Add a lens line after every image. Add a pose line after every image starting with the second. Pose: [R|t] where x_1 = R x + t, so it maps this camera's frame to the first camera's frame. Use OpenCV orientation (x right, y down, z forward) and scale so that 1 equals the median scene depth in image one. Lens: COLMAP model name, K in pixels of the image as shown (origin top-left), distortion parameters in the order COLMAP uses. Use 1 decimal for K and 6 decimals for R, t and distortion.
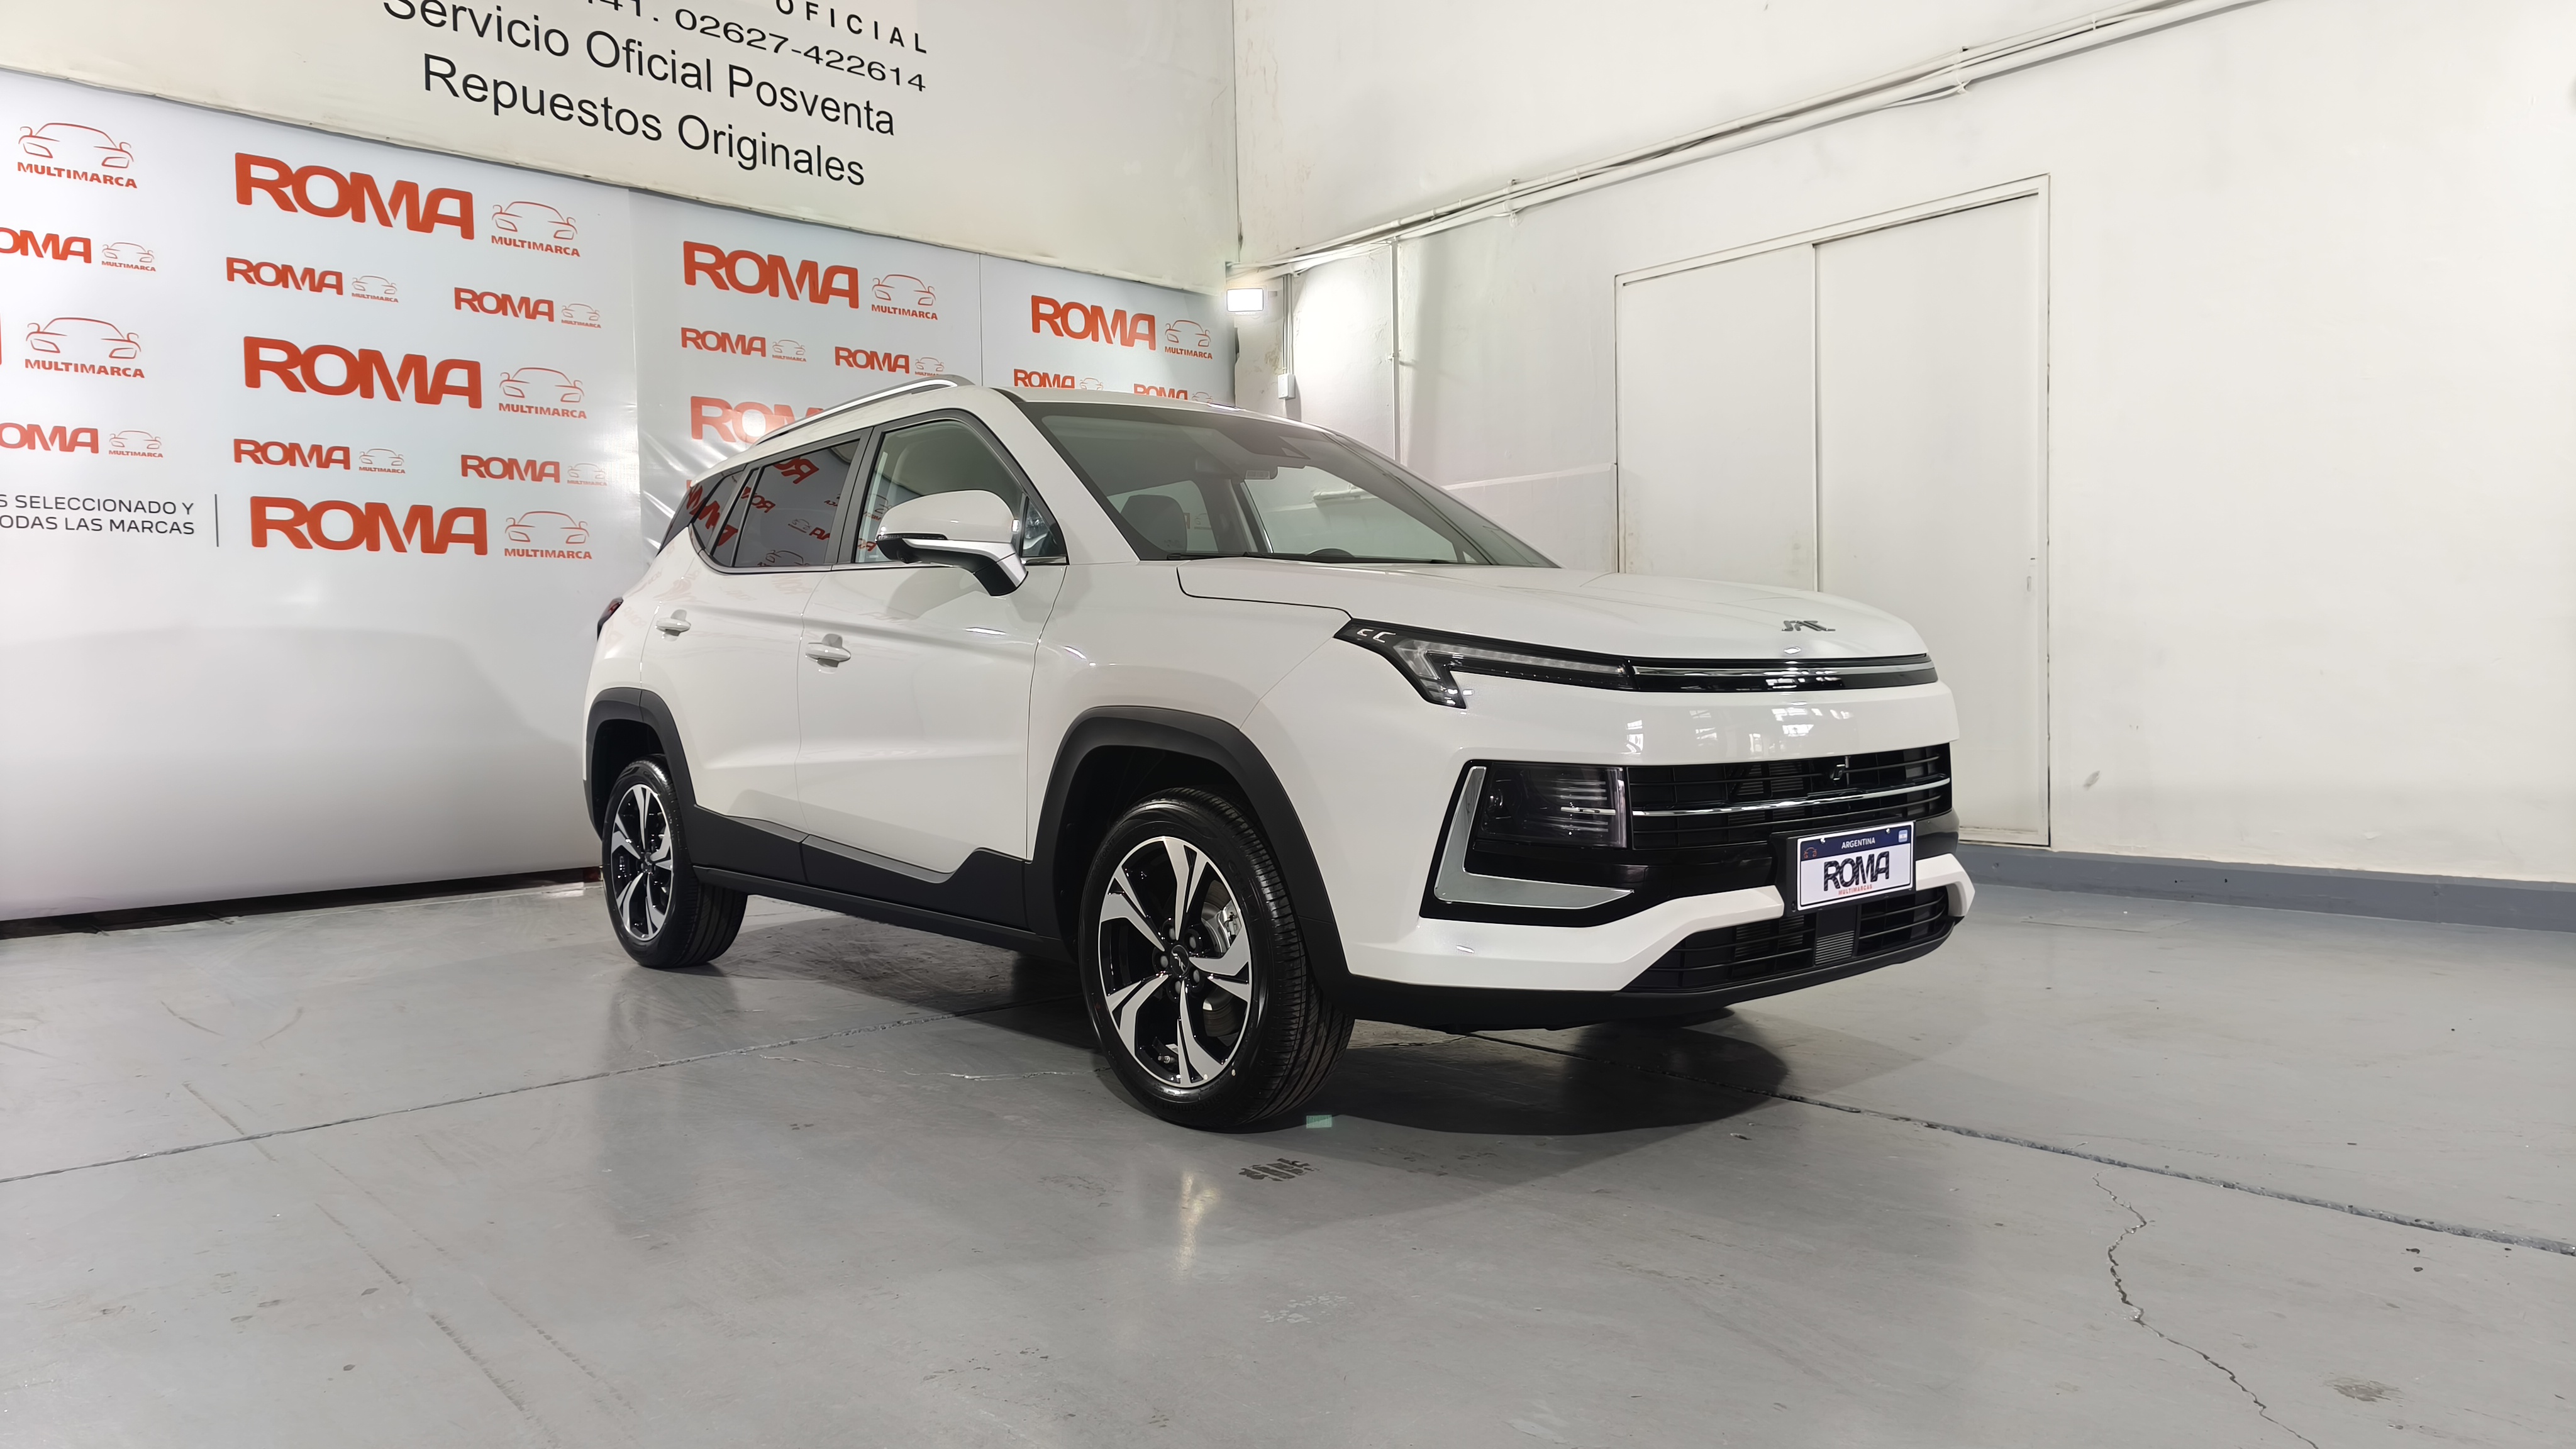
lens RADIAL K [[1704.3, 0, 1283.9], [0, 1704.3, 726.4], [0, 0, 1]] dist [0.052891, -0.041388]
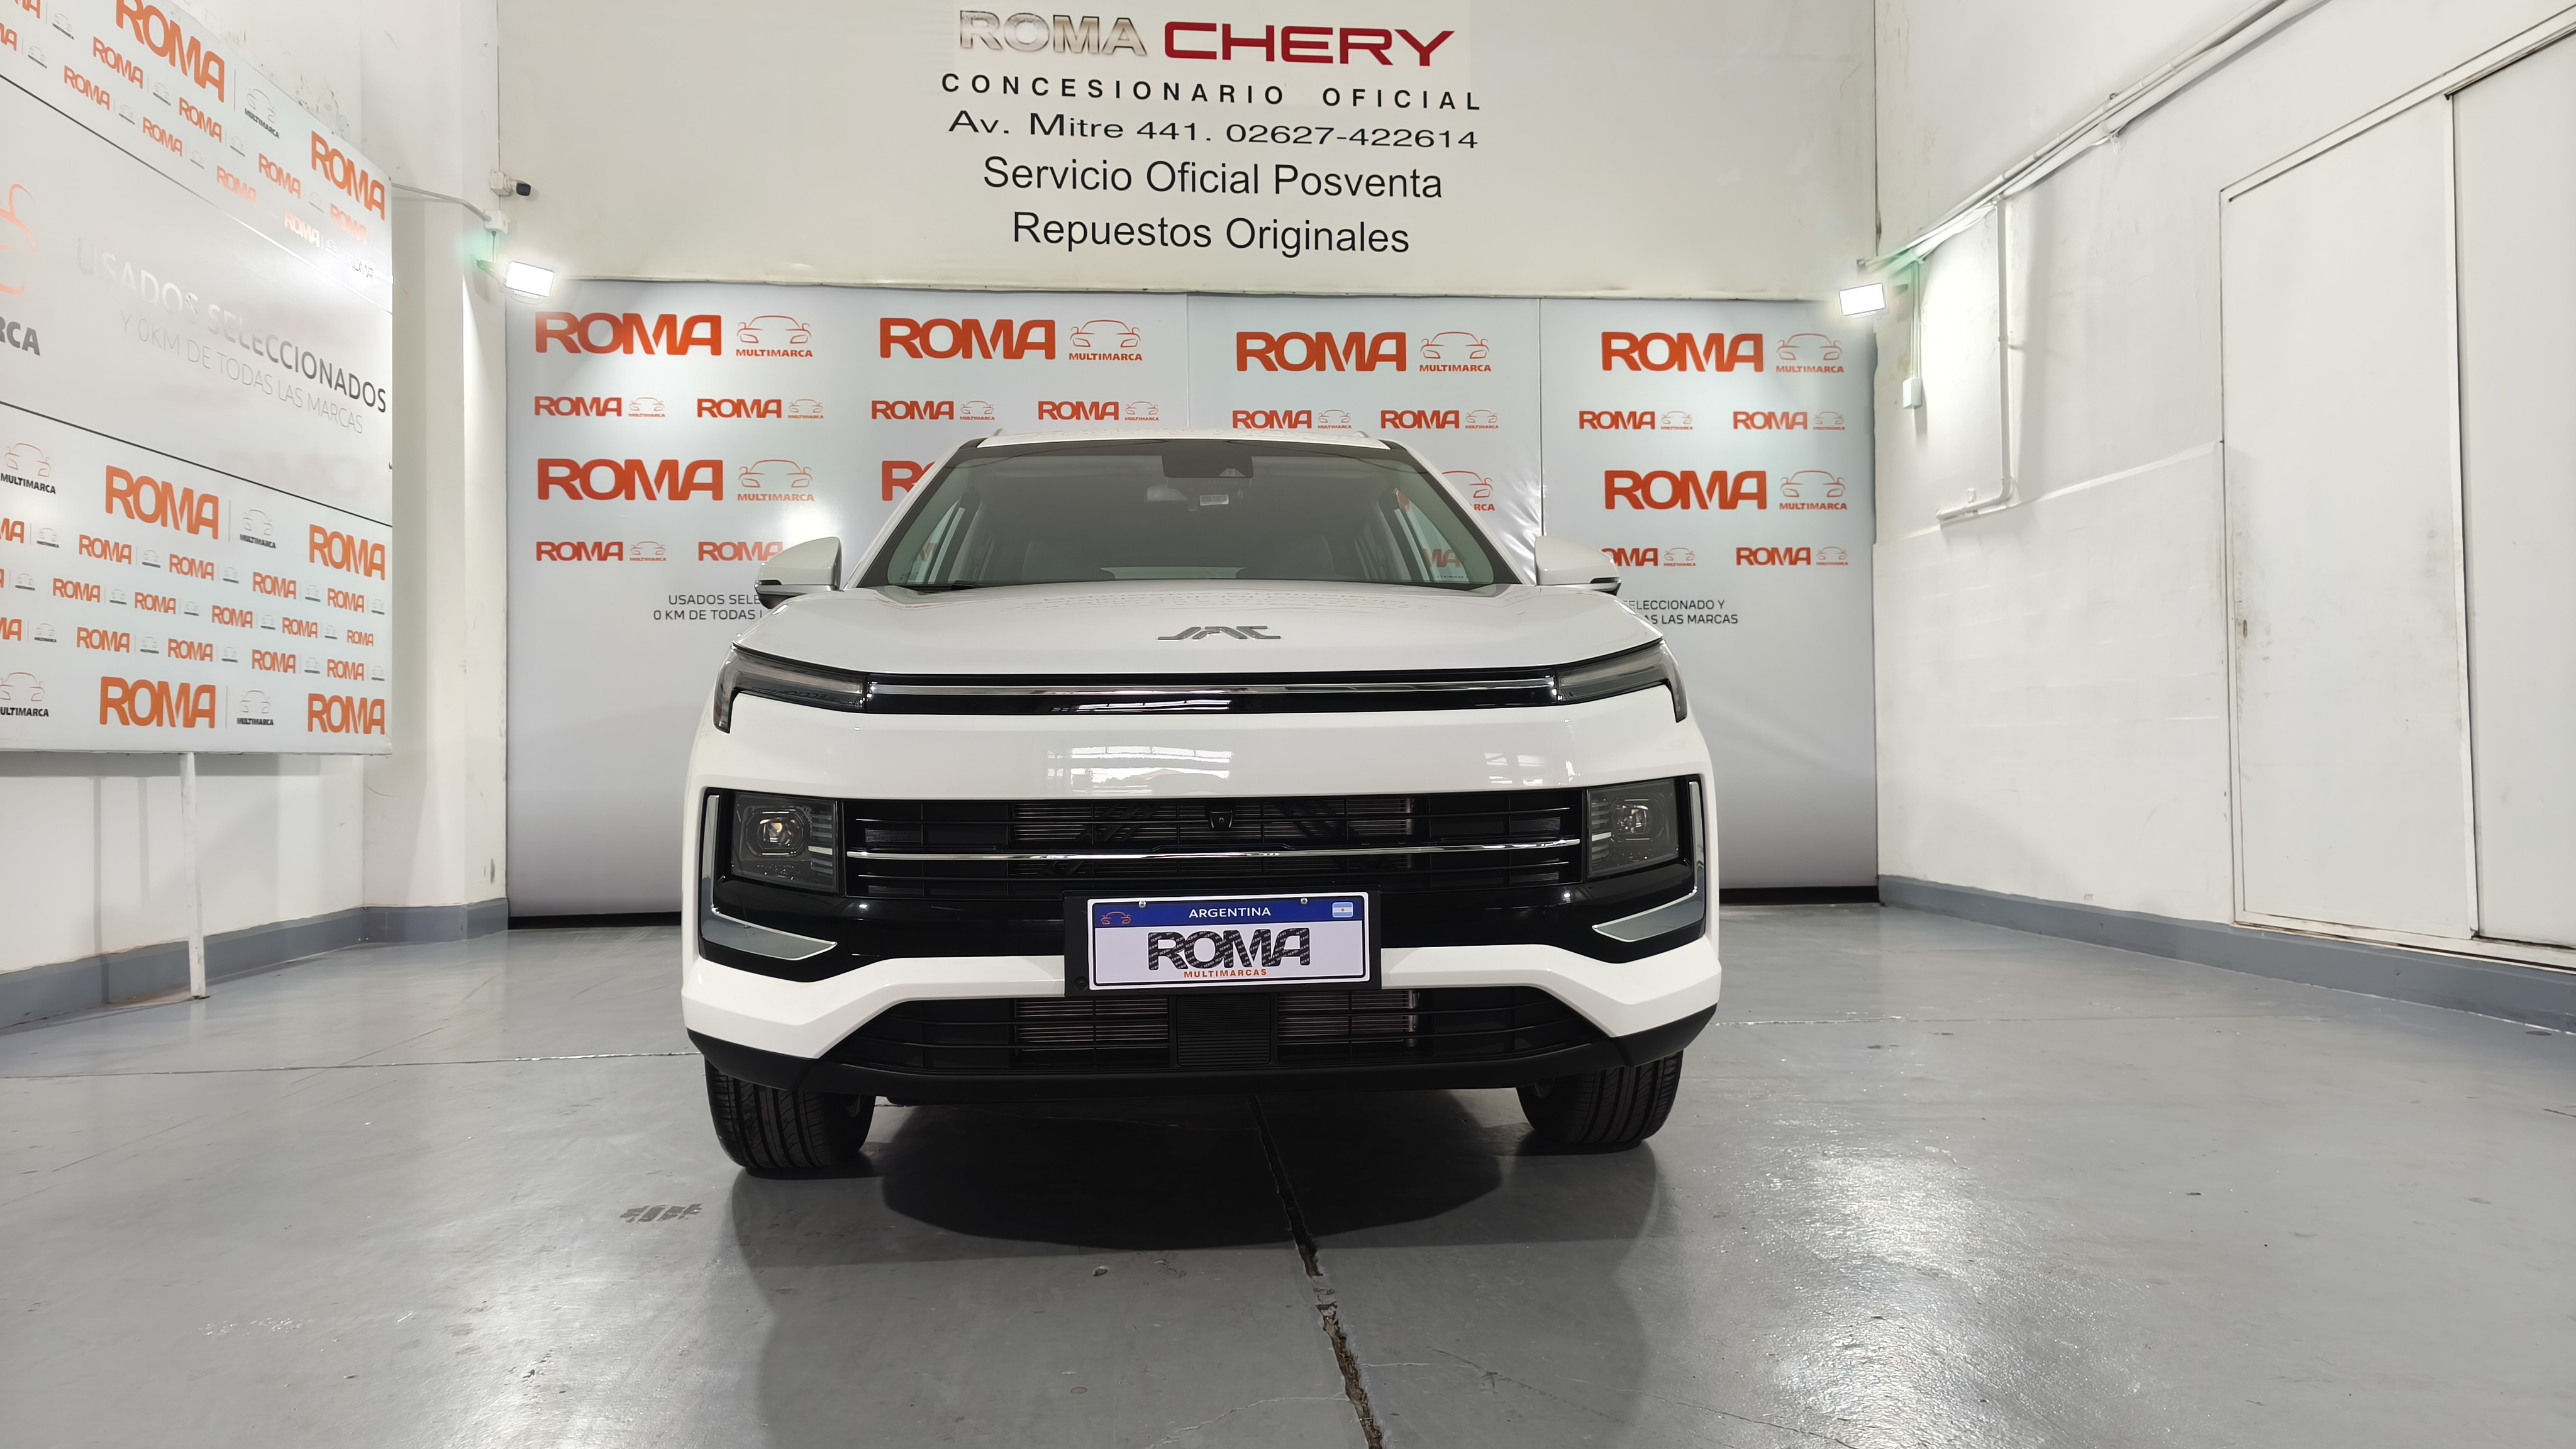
lens RADIAL K [[1704.3, 0, 1269.0], [0, 1704.3, 718.9], [0, 0, 1]] dist [0.052891, -0.041388]
pose [[0.792052, -0.006745, -0.610416, 0.356813], [-0.020893, 0.999054, -0.038149, 0.004448], [0.610095, 0.042970, 0.791162, 0.176481]]
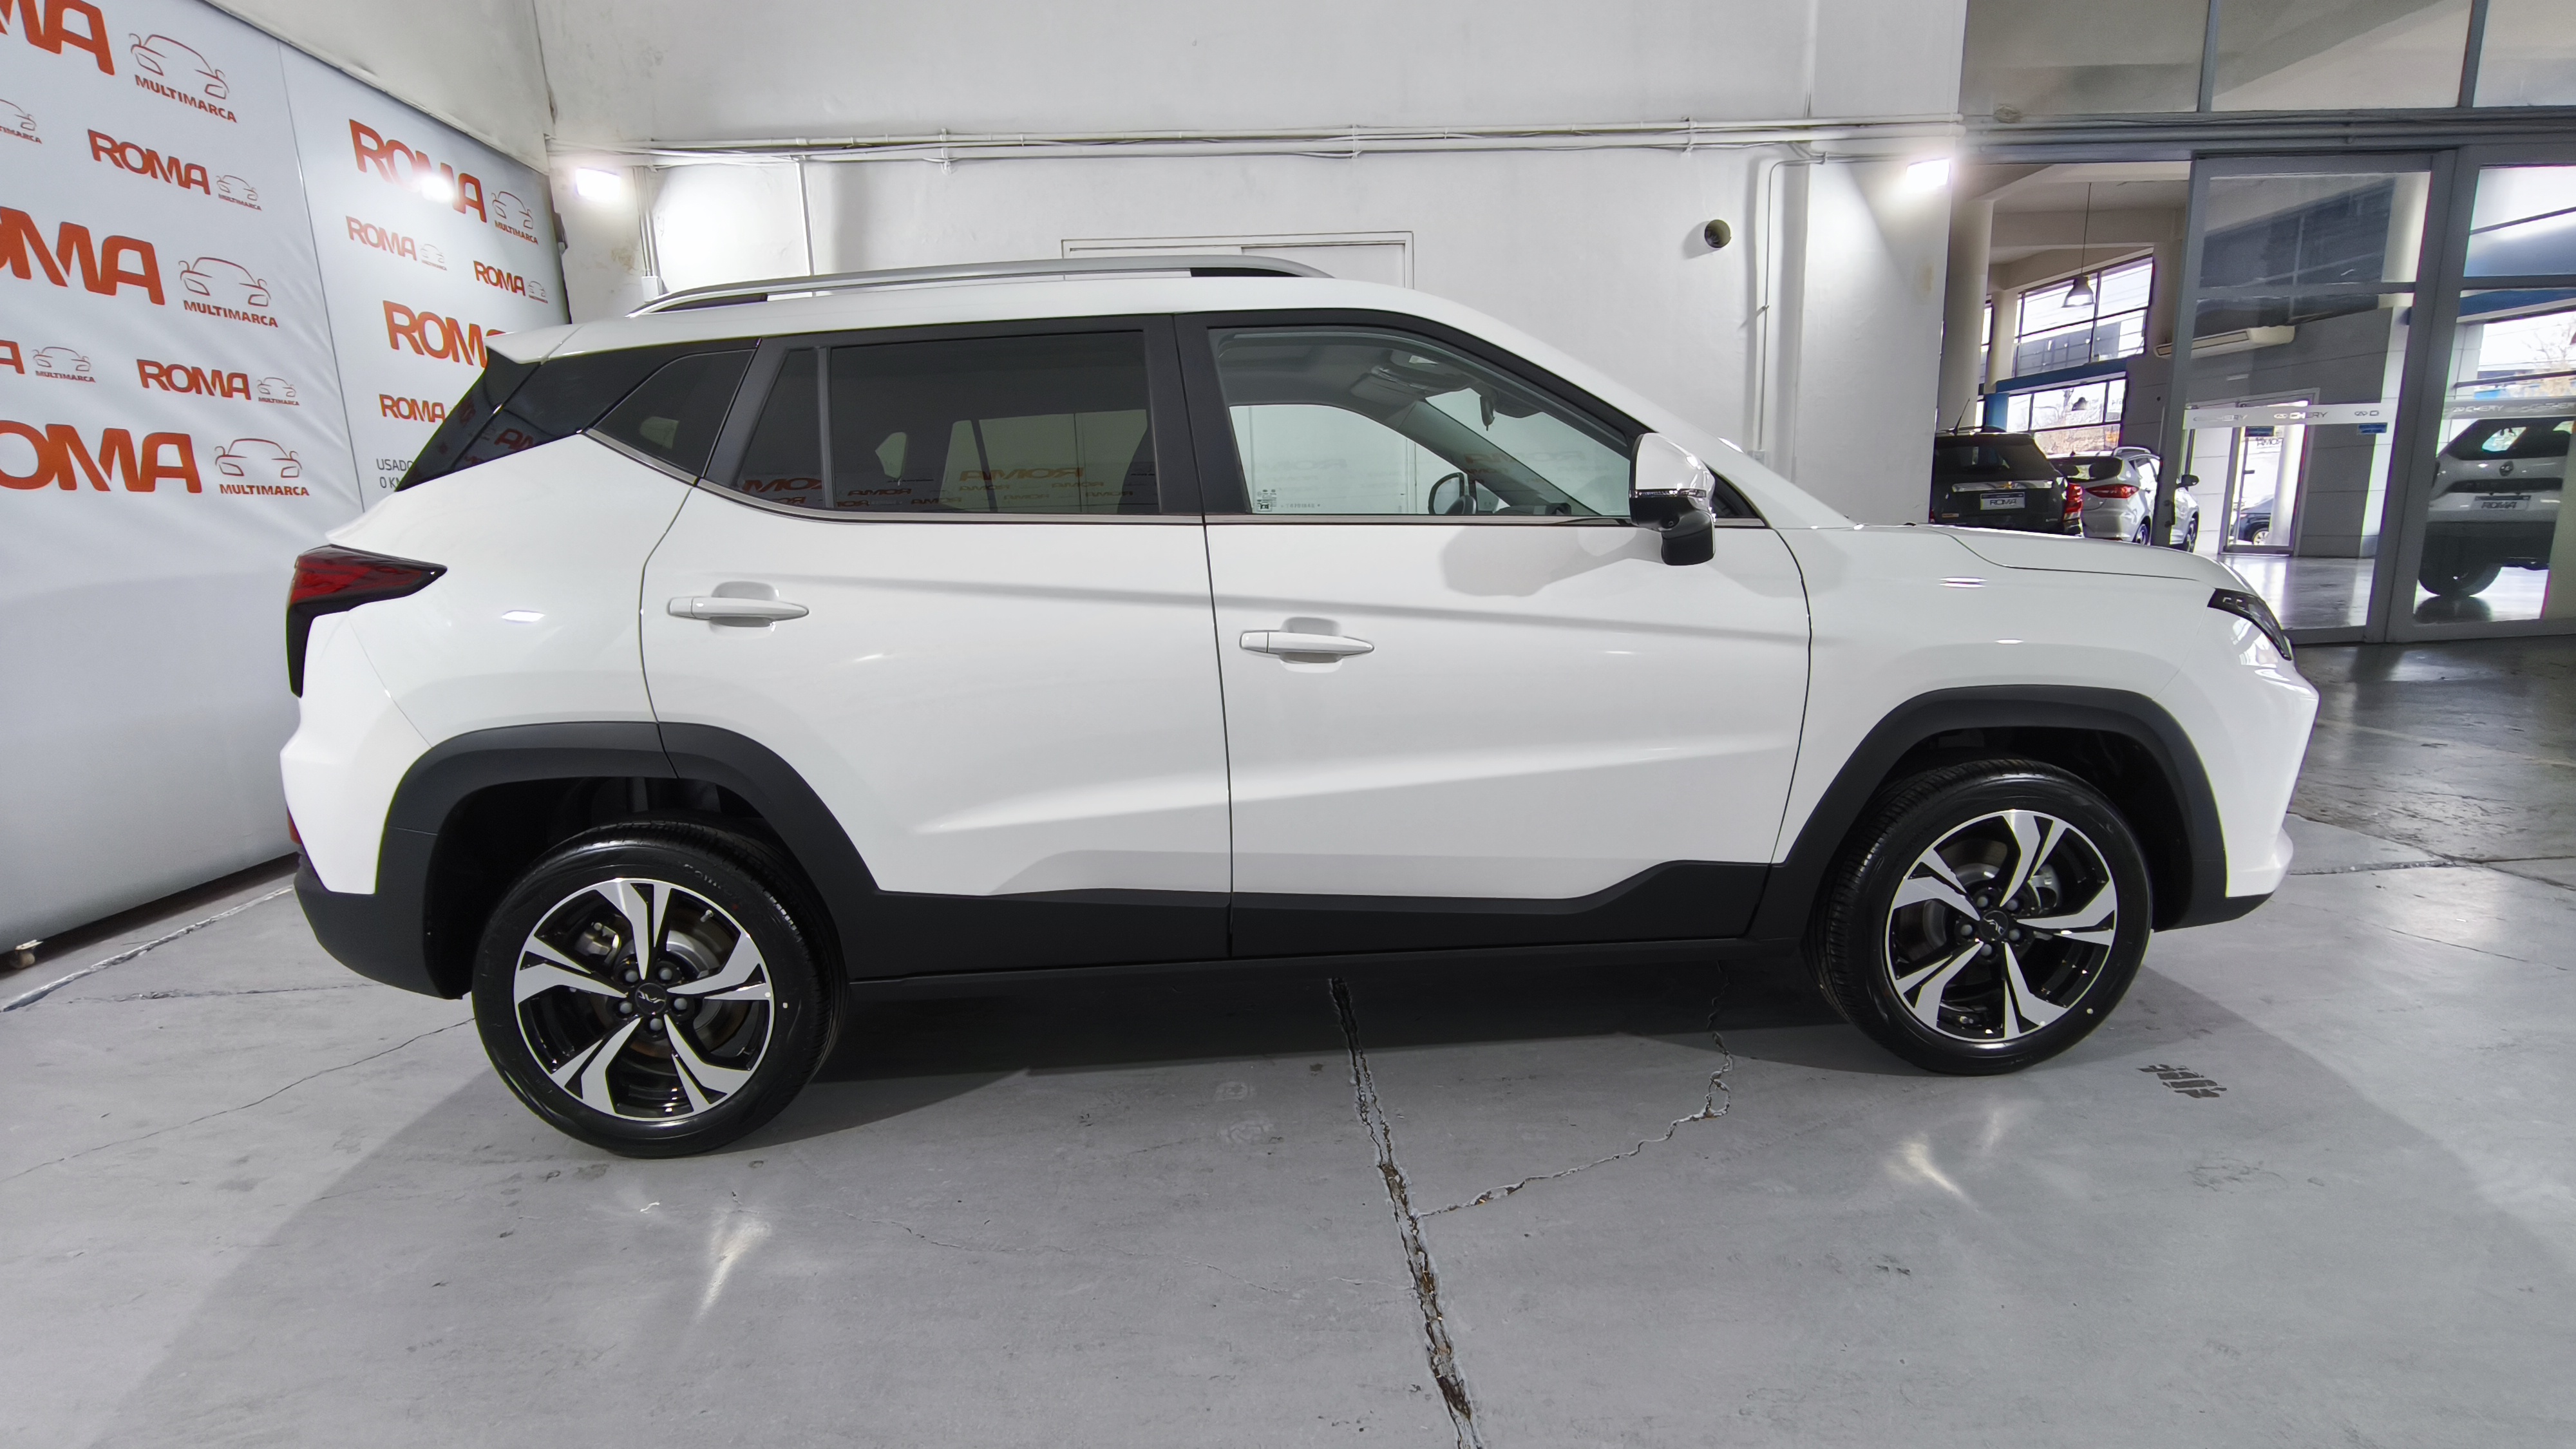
lens RADIAL K [[1098.7, 0, 1291.2], [0, 1098.7, 717.7], [0, 0, 1]] dist [-0.003999, 0.003096]
pose [[0.623018, -0.147821, 0.768113, -0.375477], [0.048656, 0.987403, 0.150558, -0.048960], [-0.780693, -0.056427, 0.622362, 0.428174]]
